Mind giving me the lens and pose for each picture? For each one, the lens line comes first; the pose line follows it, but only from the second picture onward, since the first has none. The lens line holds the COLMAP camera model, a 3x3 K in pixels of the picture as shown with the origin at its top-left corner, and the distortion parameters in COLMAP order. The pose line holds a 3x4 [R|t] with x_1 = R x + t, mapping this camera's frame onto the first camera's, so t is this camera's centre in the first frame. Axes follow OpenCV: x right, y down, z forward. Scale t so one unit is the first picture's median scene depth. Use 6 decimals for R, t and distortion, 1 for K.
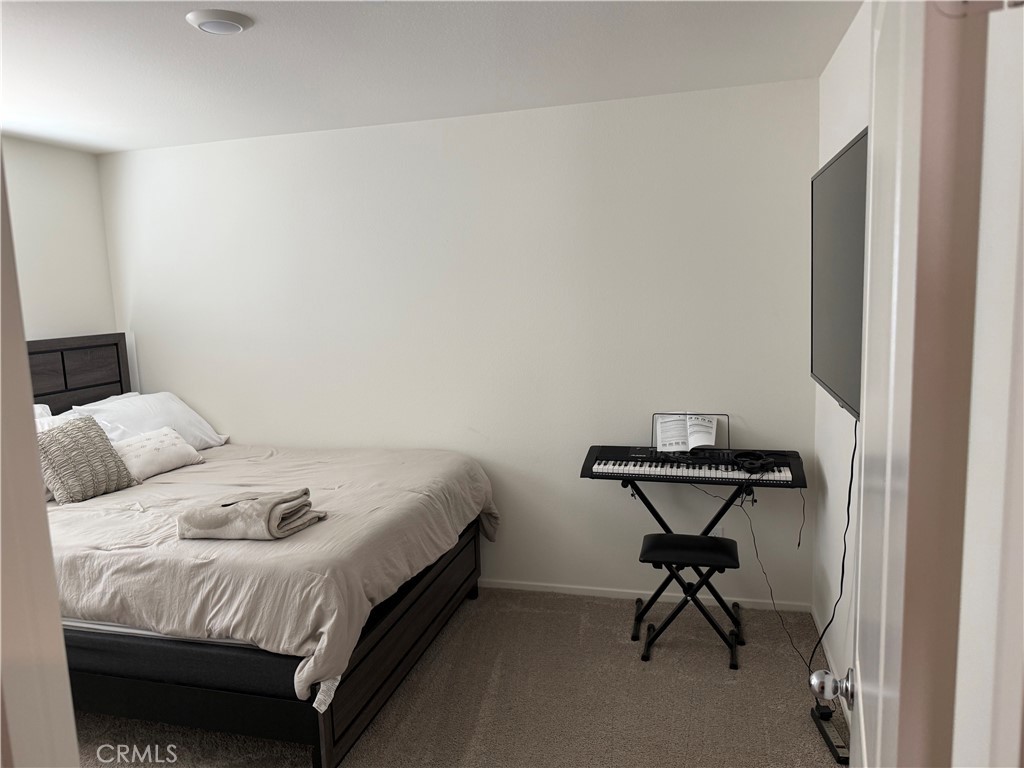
lens RADIAL K [[723.5, 0, 512.0], [0, 723.5, 384.0], [0, 0, 1]] dist [0.002217, -0.014929]
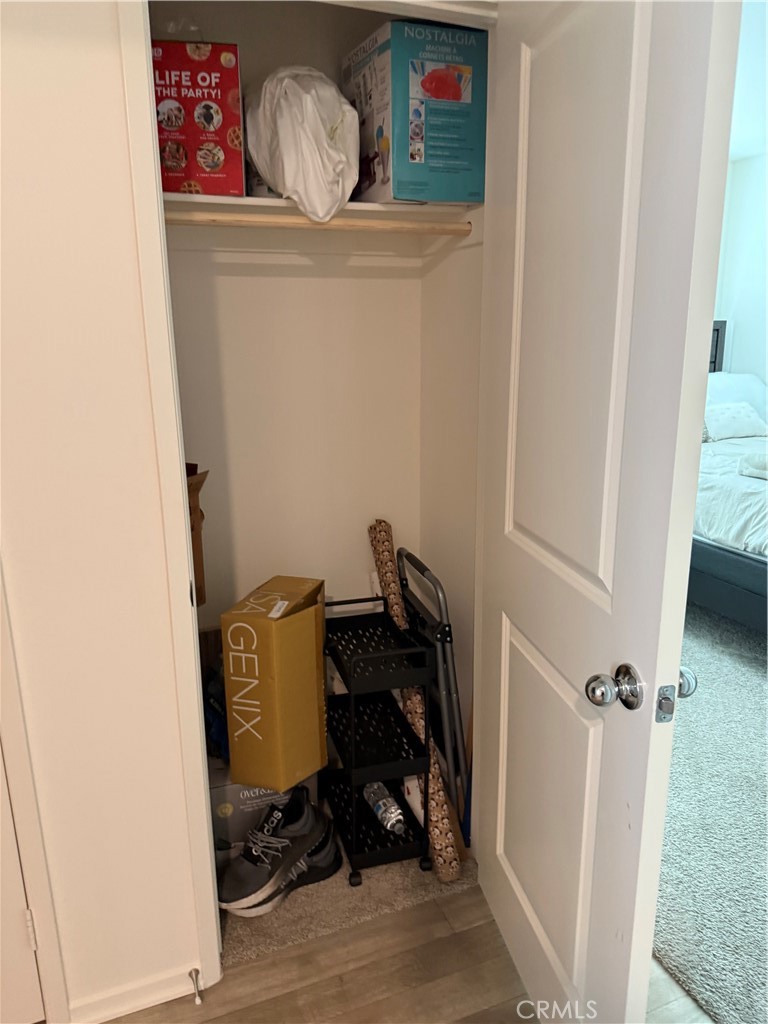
lens RADIAL K [[723.5, 0, 384.0], [0, 723.5, 512.0], [0, 0, 1]] dist [0.002217, -0.014929]
pose [[0.607618, 0.228496, -0.760651, 0.142798], [-0.113629, 0.972879, 0.201481, 0.096120], [0.786059, -0.035992, 0.617103, -0.273045]]
